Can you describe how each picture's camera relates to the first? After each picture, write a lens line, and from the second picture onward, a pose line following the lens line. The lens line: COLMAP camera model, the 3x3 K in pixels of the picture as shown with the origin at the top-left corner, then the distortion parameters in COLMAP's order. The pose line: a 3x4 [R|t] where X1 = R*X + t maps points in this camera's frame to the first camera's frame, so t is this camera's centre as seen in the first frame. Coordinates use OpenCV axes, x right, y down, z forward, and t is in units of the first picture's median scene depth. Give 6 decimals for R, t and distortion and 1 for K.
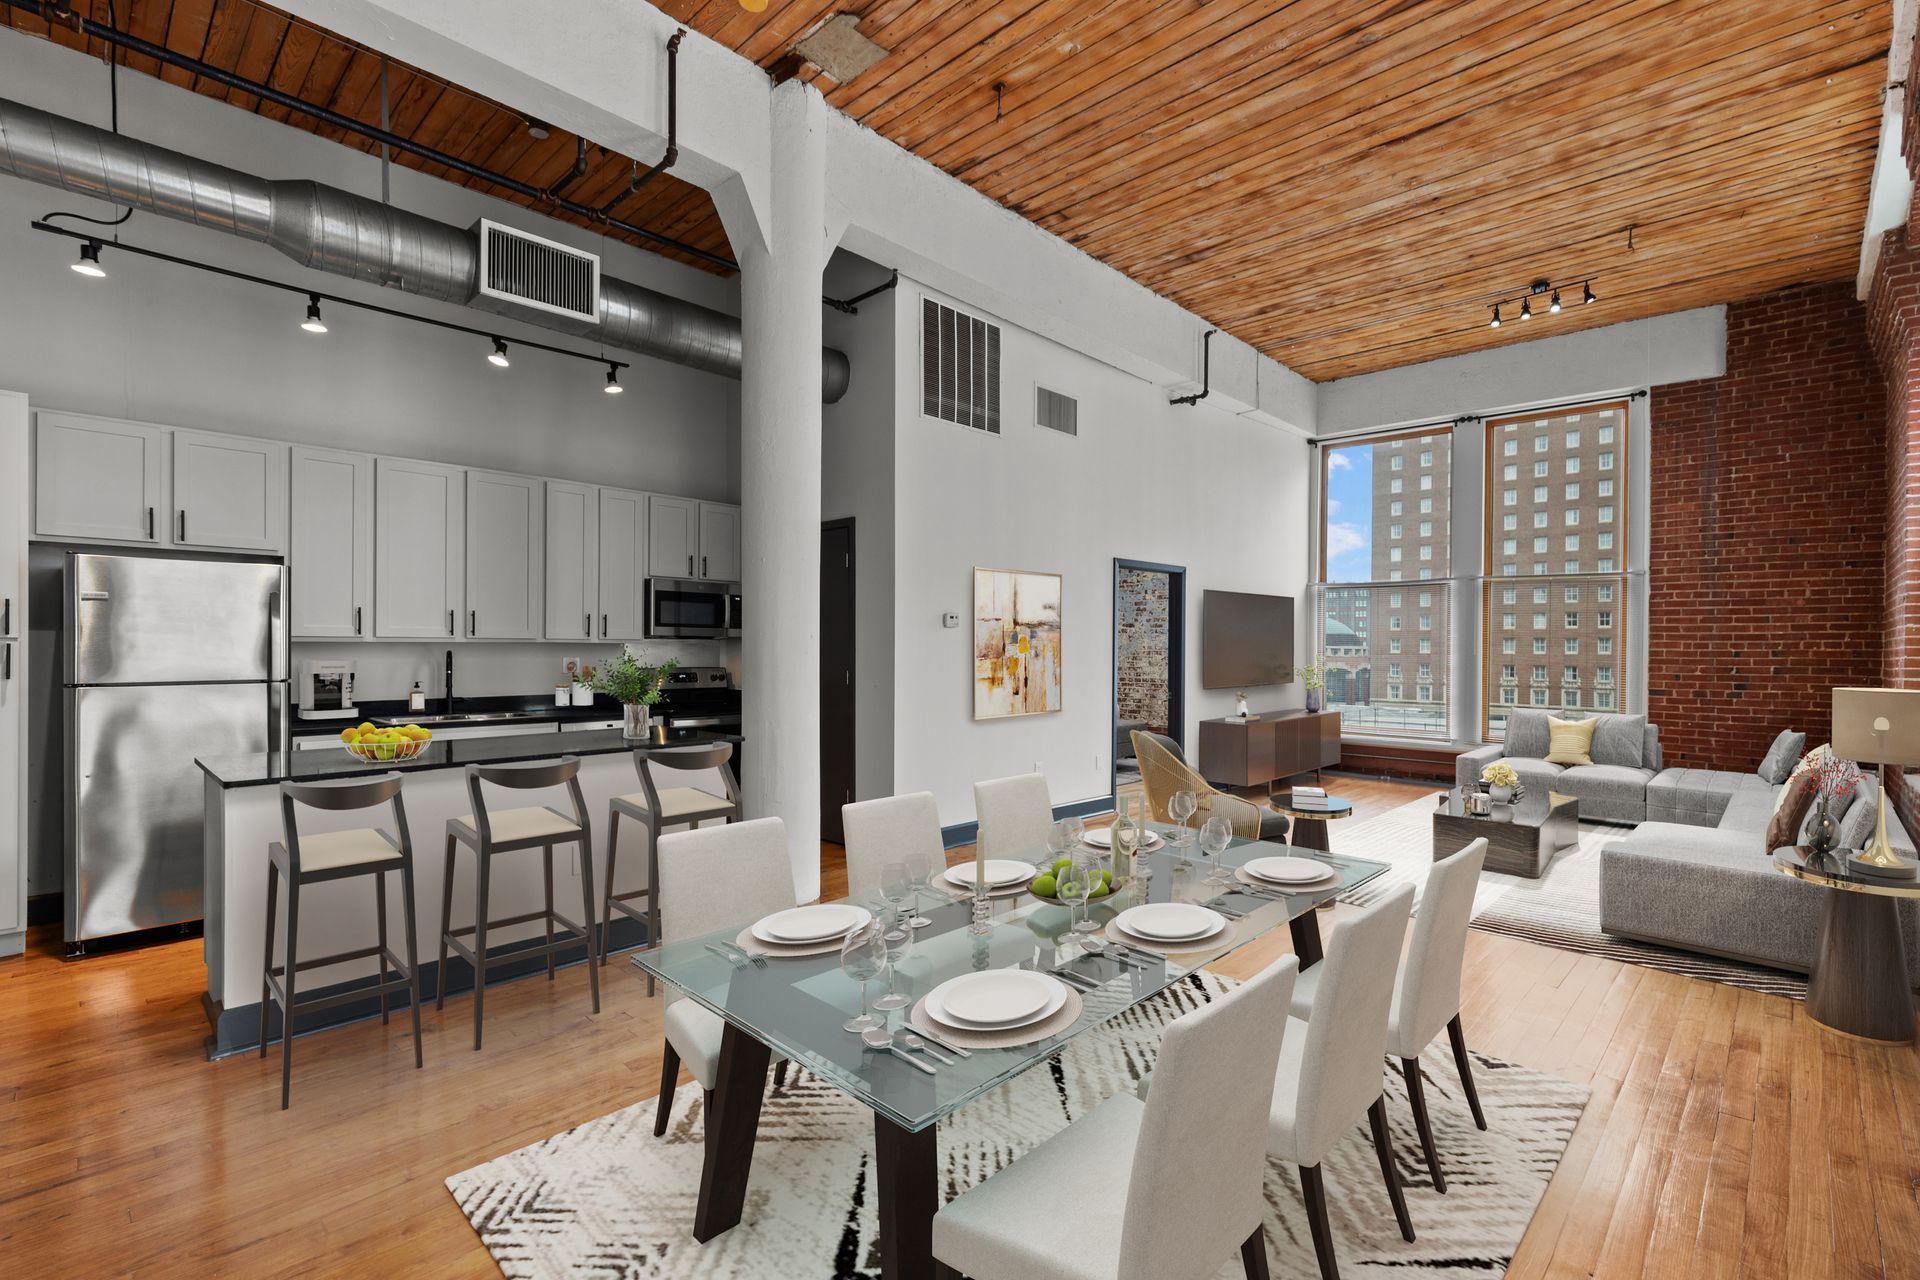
lens RADIAL K [[908.7, 0, 966.0], [0, 908.7, 647.4], [0, 0, 1]] dist [0.006292, -0.004513]
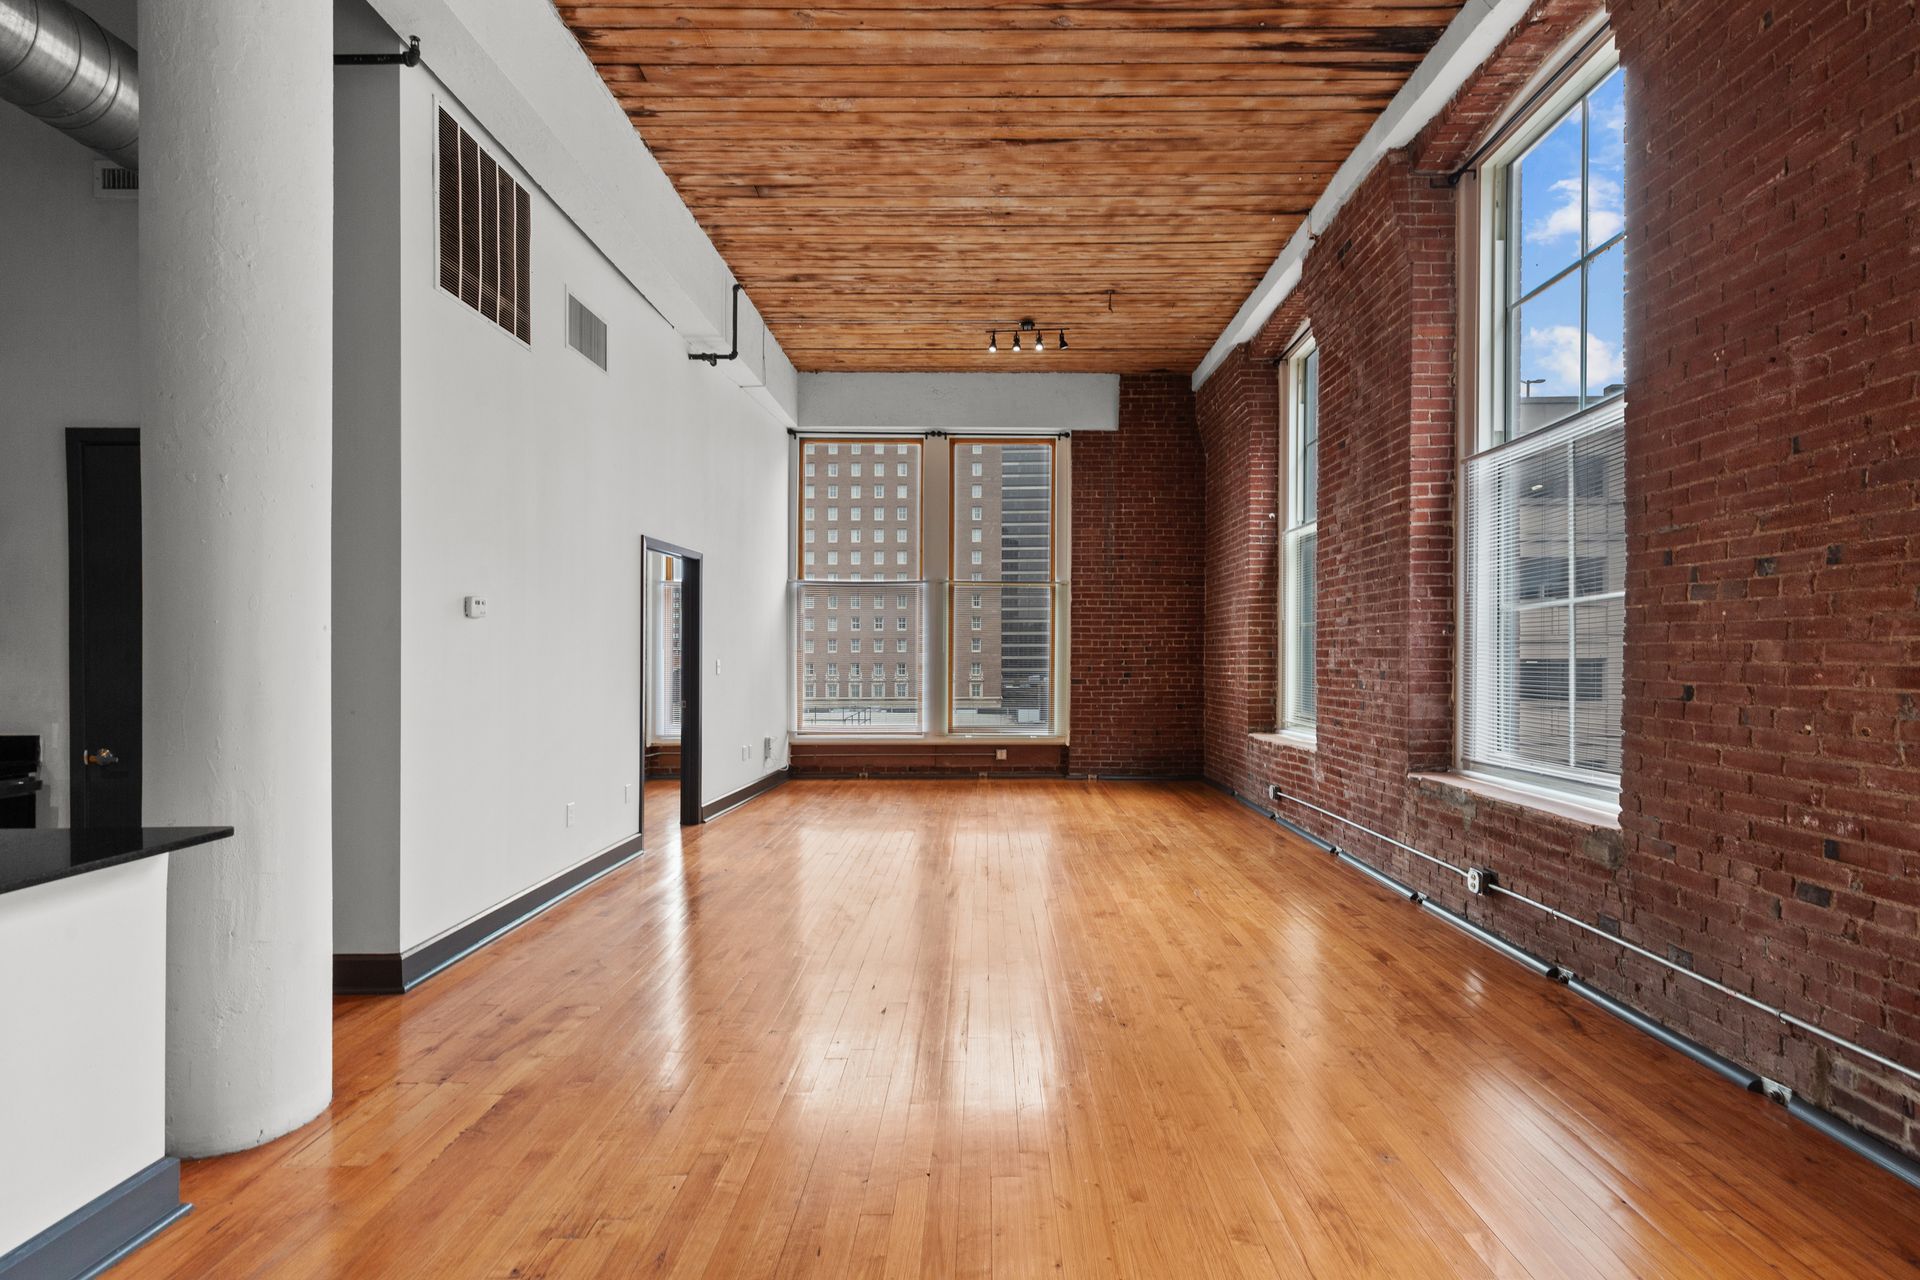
lens RADIAL K [[908.7, 0, 966.0], [0, 908.7, 647.4], [0, 0, 1]] dist [0.006292, -0.004513]
pose [[0.706570, -0.006211, 0.707616, -0.221698], [0.007862, 0.999969, 0.000927, 0.001267], [-0.707600, 0.004909, 0.706597, 0.260473]]
